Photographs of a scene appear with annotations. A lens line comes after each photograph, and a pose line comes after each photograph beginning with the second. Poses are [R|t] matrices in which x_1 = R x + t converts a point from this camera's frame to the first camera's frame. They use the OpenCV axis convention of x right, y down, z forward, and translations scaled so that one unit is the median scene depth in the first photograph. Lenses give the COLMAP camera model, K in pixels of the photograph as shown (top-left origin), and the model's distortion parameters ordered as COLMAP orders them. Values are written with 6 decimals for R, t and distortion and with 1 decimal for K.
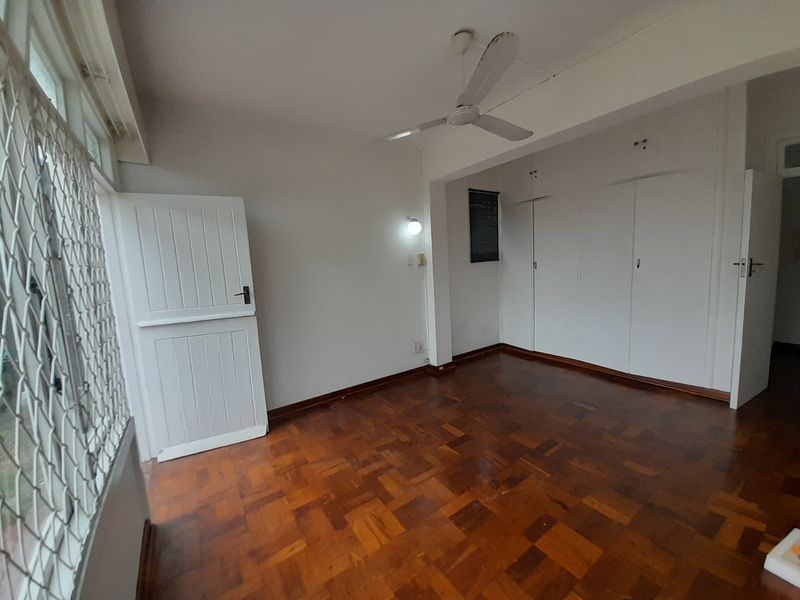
lens RADIAL K [[319.1, 0, 401.2], [0, 319.1, 301.5], [0, 0, 1]] dist [0.000918, -0.000873]
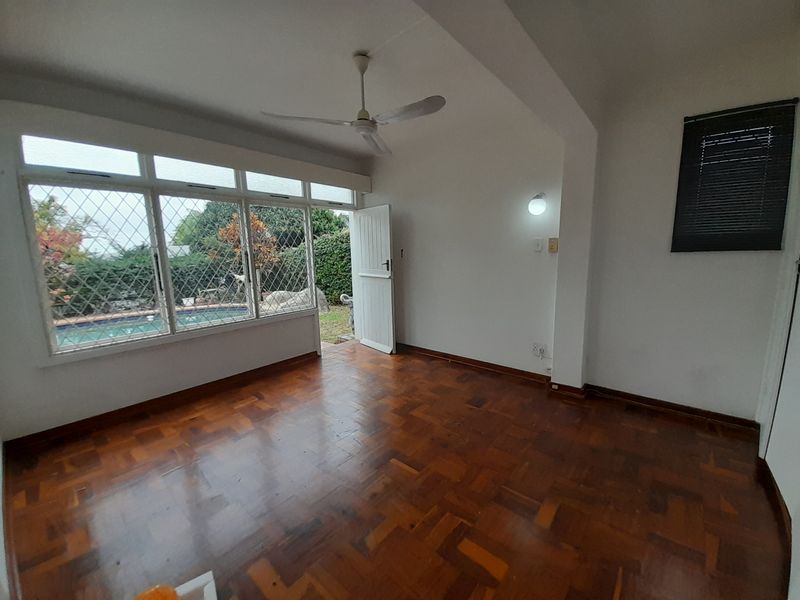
lens RADIAL K [[319.1, 0, 400.4], [0, 319.1, 298.8], [0, 0, 1]] dist [0.000918, -0.000873]
pose [[0.251034, 0.188280, -0.949491, 0.848106], [-0.115263, 0.979736, 0.163804, -0.096510], [0.961091, 0.068321, 0.267649, 0.493095]]
